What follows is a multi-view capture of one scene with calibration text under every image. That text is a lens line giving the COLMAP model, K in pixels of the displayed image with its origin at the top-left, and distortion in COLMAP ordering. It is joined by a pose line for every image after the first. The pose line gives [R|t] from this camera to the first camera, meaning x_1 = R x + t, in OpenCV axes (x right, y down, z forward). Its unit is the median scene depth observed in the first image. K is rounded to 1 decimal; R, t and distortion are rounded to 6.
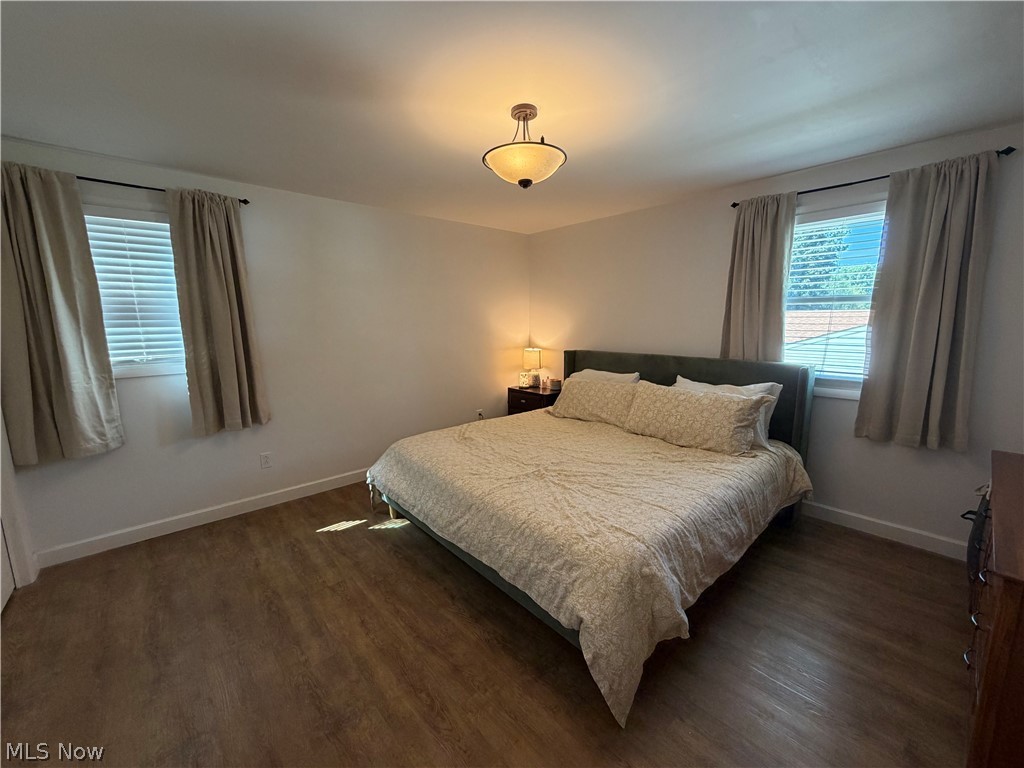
lens RADIAL K [[408.3, 0, 507.1], [0, 408.3, 387.0], [0, 0, 1]] dist [-0.004481, 0.000297]
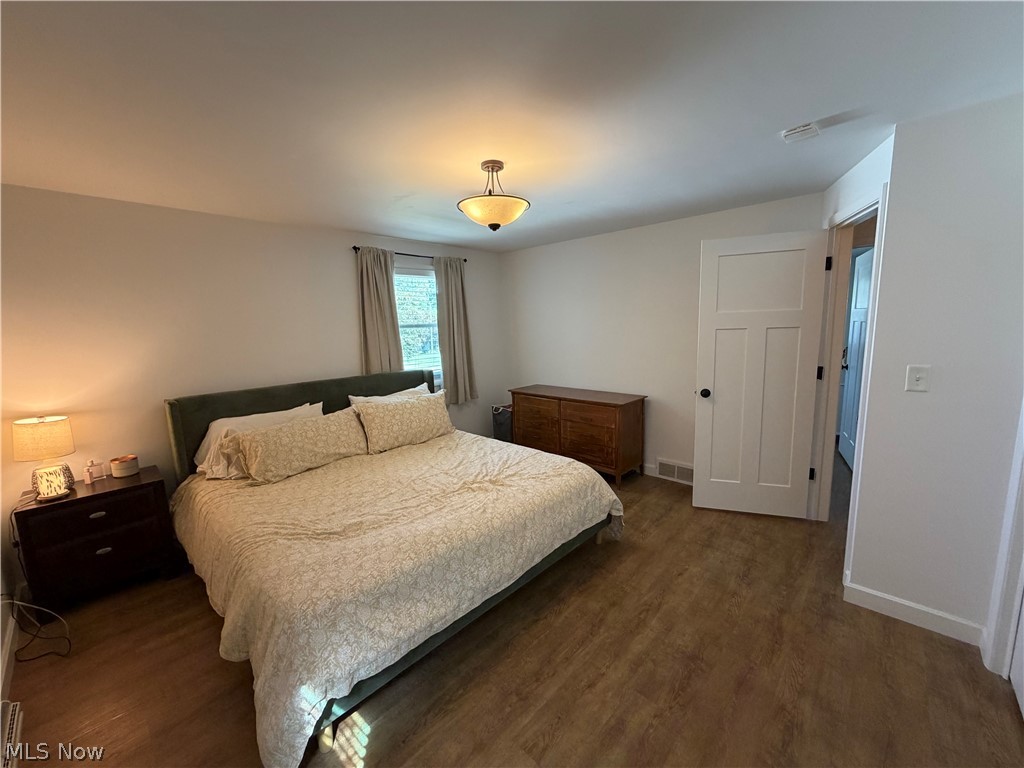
lens RADIAL K [[408.3, 0, 516.6], [0, 408.3, 382.2], [0, 0, 1]] dist [-0.004481, 0.000297]
pose [[-0.101657, -0.132825, 0.985912, -1.004199], [0.194965, 0.969168, 0.150672, -0.205774], [-0.975528, 0.207535, -0.072626, 0.964747]]
